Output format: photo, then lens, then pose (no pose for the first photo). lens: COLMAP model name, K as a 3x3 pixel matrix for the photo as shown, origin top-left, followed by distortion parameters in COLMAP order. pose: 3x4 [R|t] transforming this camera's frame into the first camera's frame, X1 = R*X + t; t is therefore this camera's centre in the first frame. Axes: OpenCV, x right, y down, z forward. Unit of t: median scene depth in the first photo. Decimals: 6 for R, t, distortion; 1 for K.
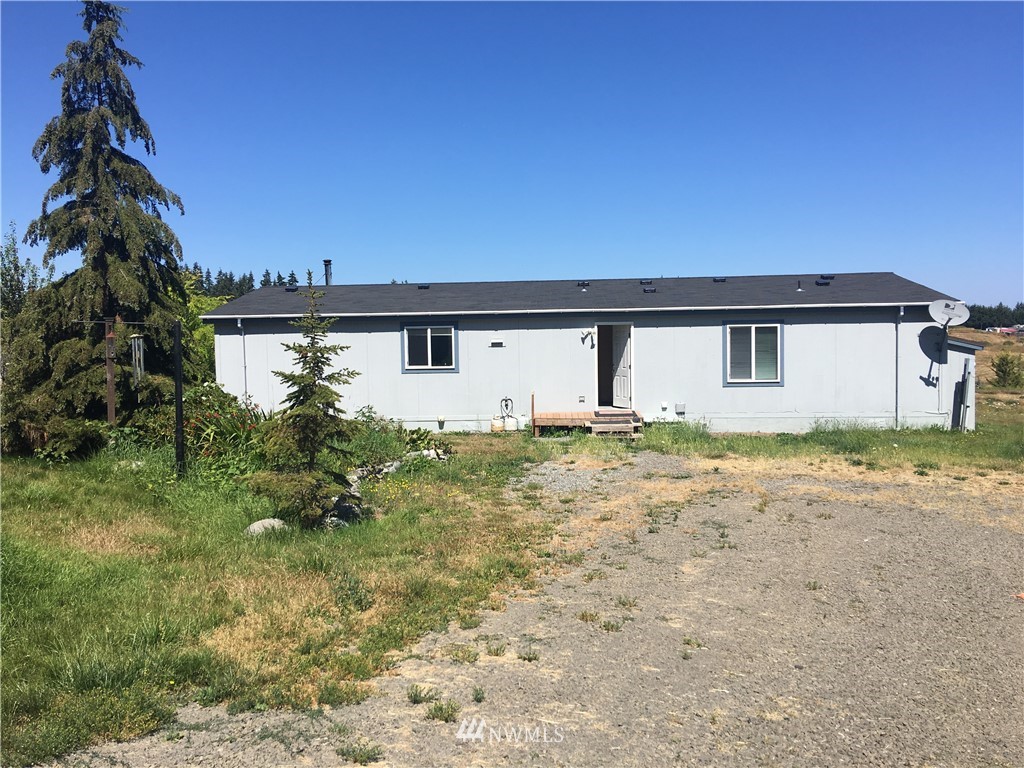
lens RADIAL K [[862.2, 0, 512.4], [0, 862.2, 384.9], [0, 0, 1]] dist [0.106524, -0.164477]
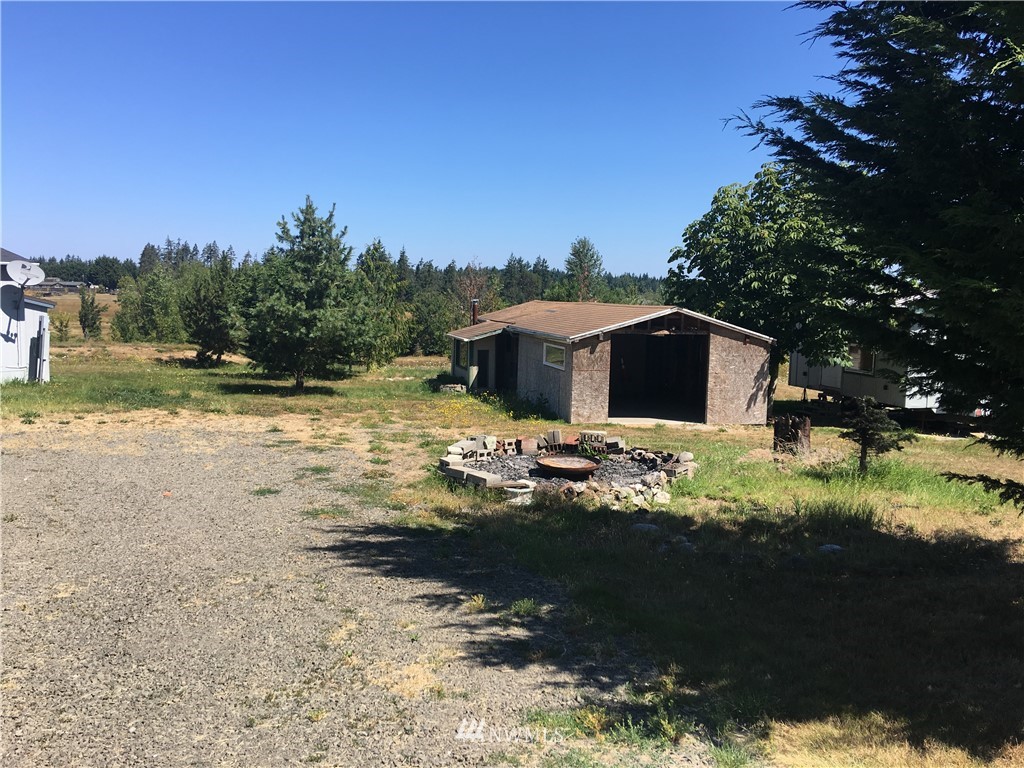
lens RADIAL K [[862.2, 0, 508.3], [0, 862.2, 382.8], [0, 0, 1]] dist [0.106524, -0.164477]
pose [[0.524586, -0.062119, 0.849088, -0.105891], [0.019217, 0.997944, 0.061137, -0.002644], [-0.851140, -0.015754, 0.524702, -0.062438]]
